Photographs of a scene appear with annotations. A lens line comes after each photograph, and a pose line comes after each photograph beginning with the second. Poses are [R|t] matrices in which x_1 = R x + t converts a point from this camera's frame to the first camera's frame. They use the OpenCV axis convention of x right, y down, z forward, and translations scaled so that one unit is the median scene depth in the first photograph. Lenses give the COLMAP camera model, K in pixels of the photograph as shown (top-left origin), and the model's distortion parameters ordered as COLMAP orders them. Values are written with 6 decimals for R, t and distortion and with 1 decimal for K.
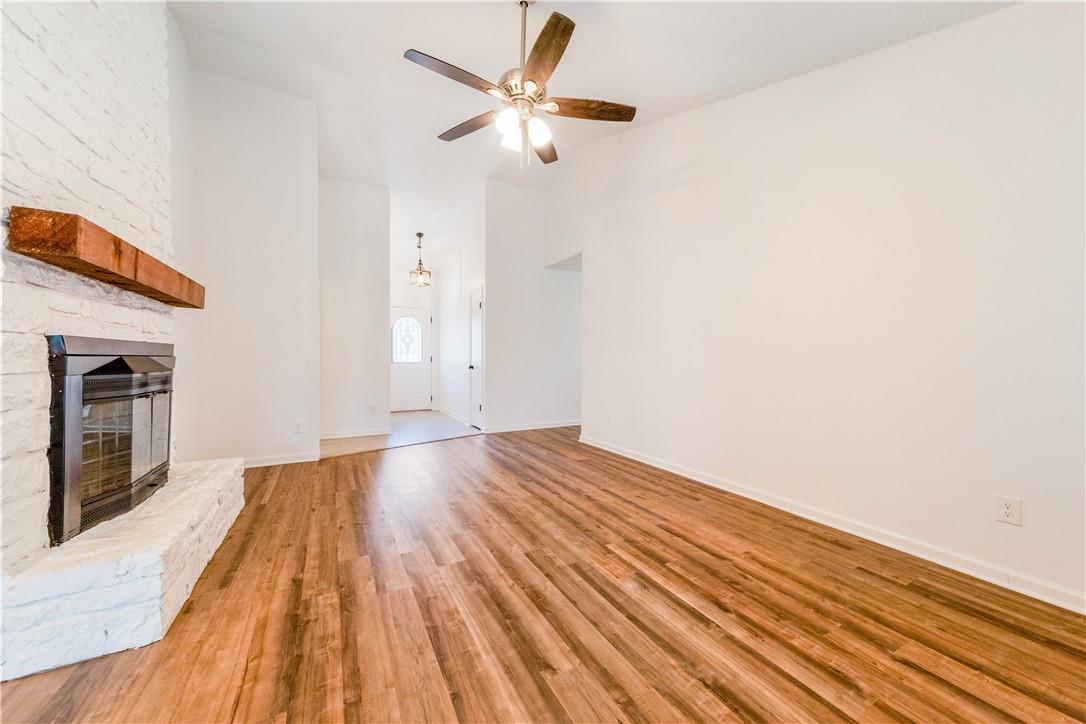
lens RADIAL K [[397.7, 0, 551.6], [0, 397.7, 360.6], [0, 0, 1]] dist [0.007985, -0.000175]
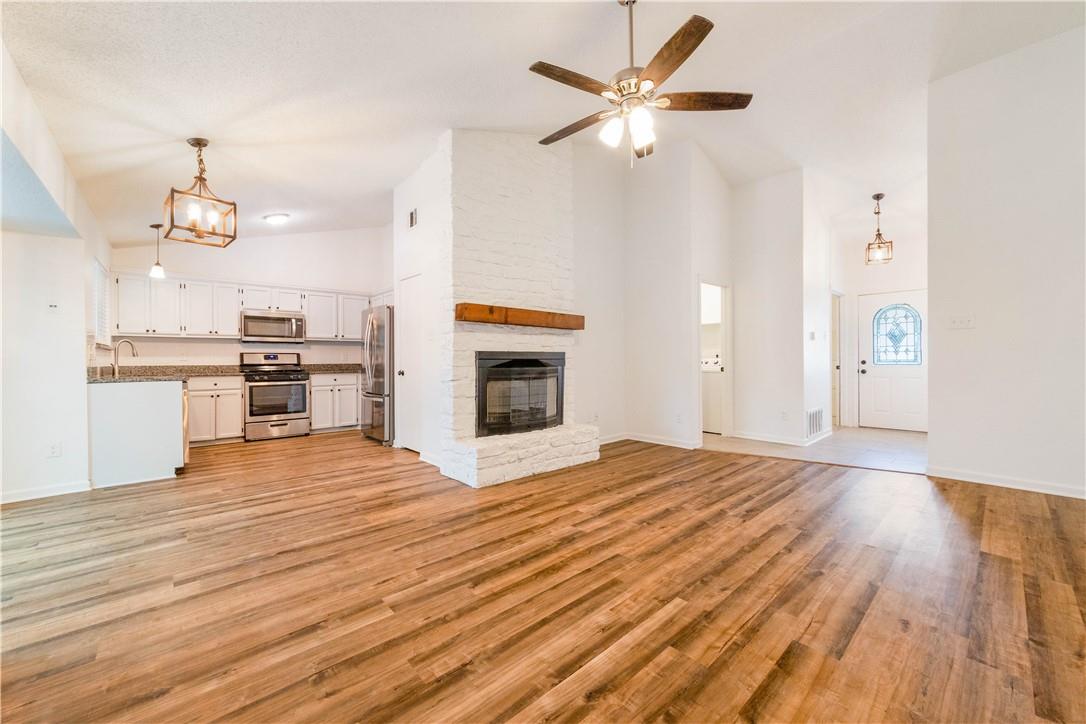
lens RADIAL K [[407.7, 0, 520.3], [0, 407.7, 357.1], [0, 0, 1]] dist [-0.000521, 0.000194]
pose [[0.201424, -0.011087, -0.979441, 0.932513], [-0.003354, 0.999922, -0.012009, 0.003442], [0.979498, 0.005704, 0.201371, 0.577656]]
